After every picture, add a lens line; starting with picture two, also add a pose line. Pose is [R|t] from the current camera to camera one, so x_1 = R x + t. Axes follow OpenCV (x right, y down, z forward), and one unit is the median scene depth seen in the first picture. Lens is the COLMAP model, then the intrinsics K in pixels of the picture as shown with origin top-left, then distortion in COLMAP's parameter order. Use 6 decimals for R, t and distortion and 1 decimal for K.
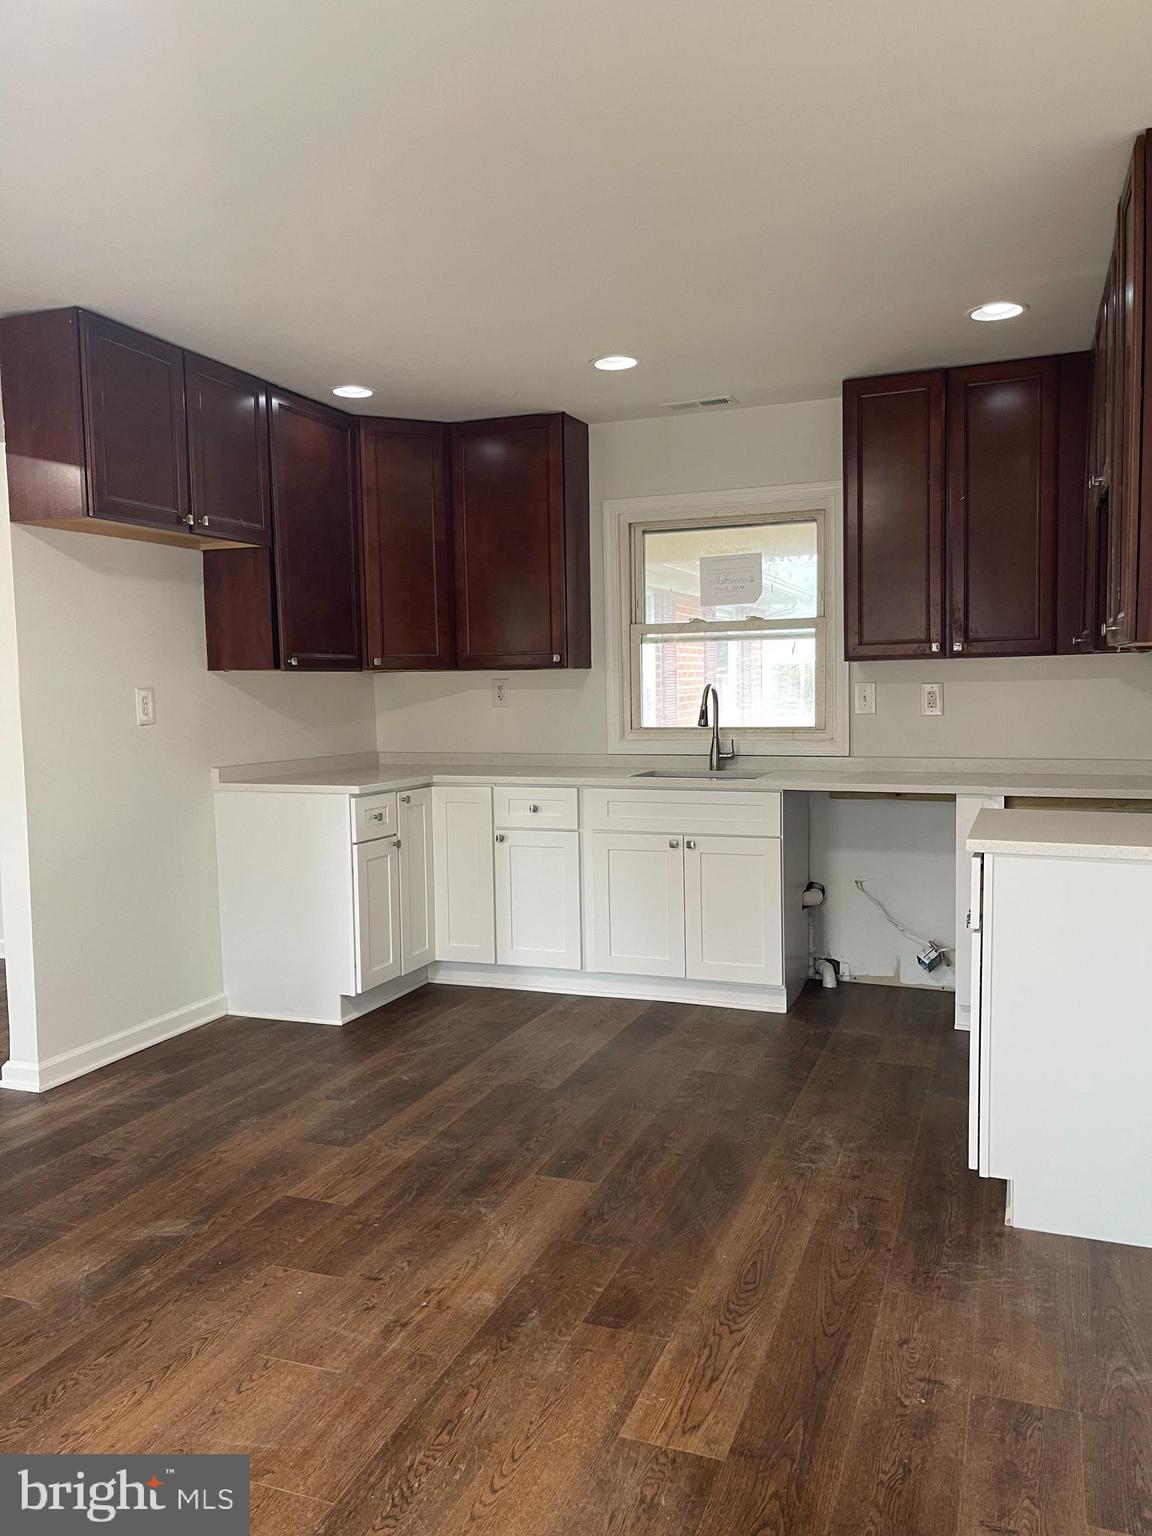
lens RADIAL K [[1149.2, 0, 576.0], [0, 1149.2, 768.0], [0, 0, 1]] dist [0.022342, -0.003644]
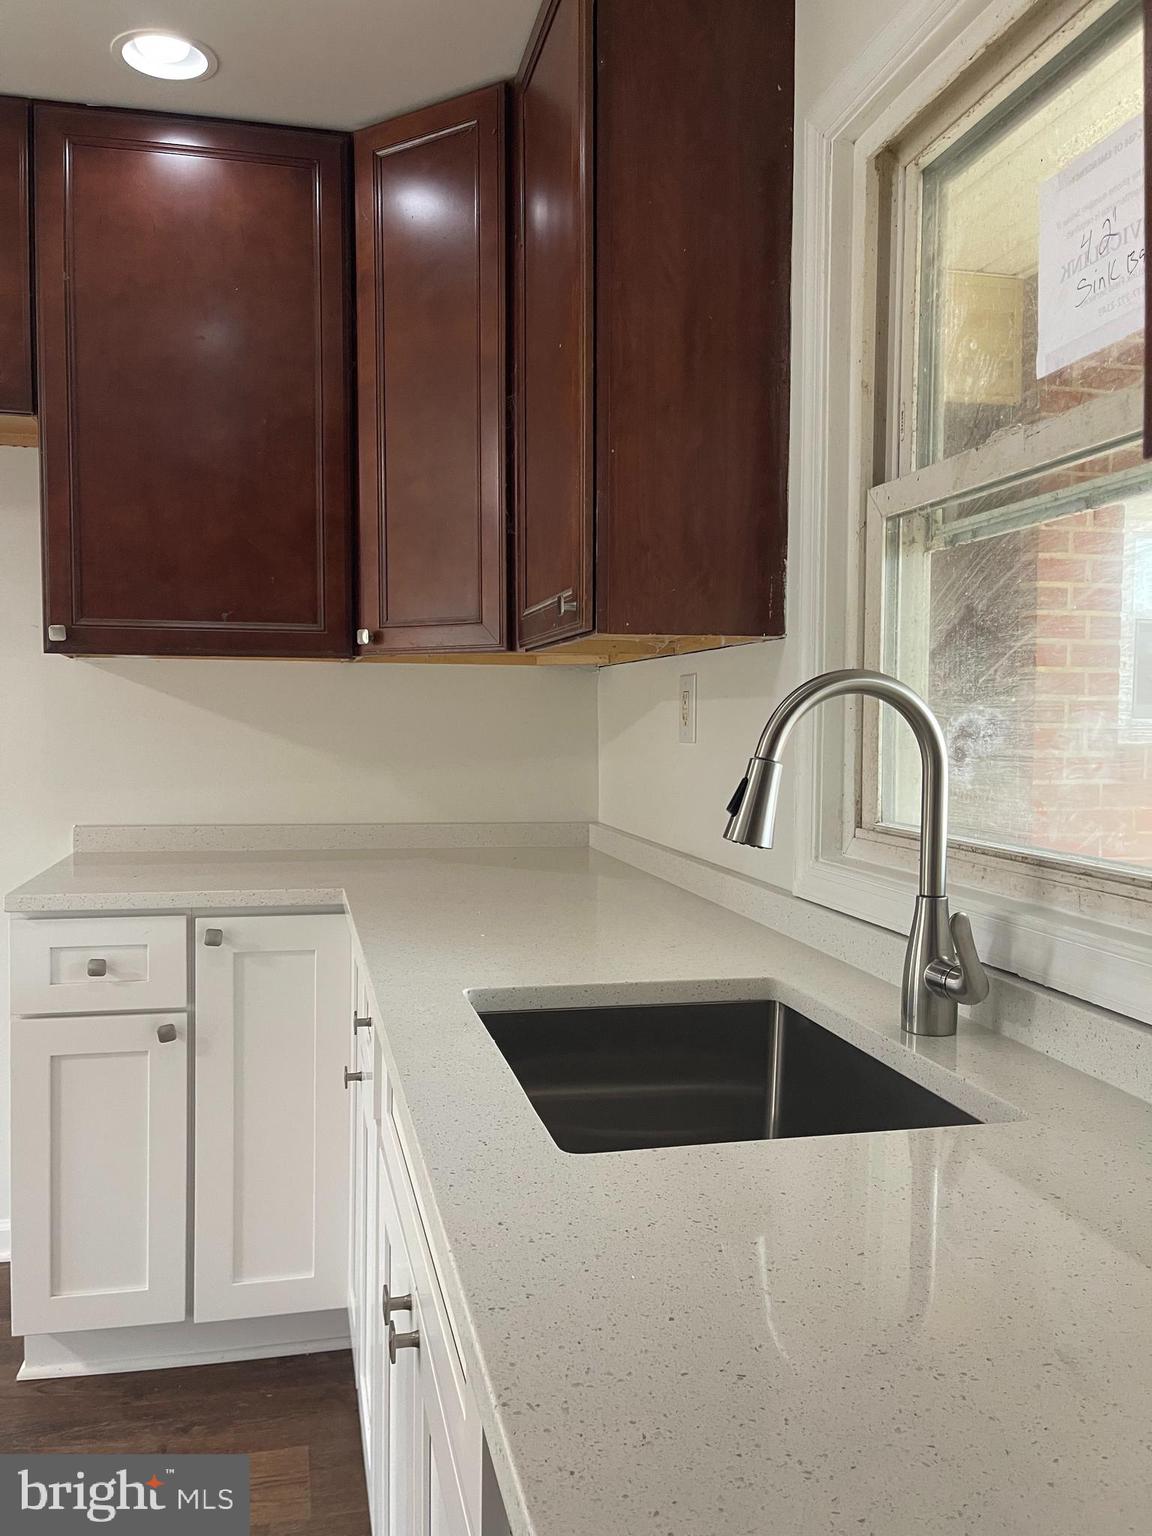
lens RADIAL K [[1149.2, 0, 576.0], [0, 1149.2, 768.0], [0, 0, 1]] dist [0.022342, -0.003644]
pose [[0.576445, 0.054415, -0.815322, 0.296036], [-0.077525, 0.996921, 0.011723, -0.054185], [0.813450, 0.056450, 0.578889, 0.855793]]
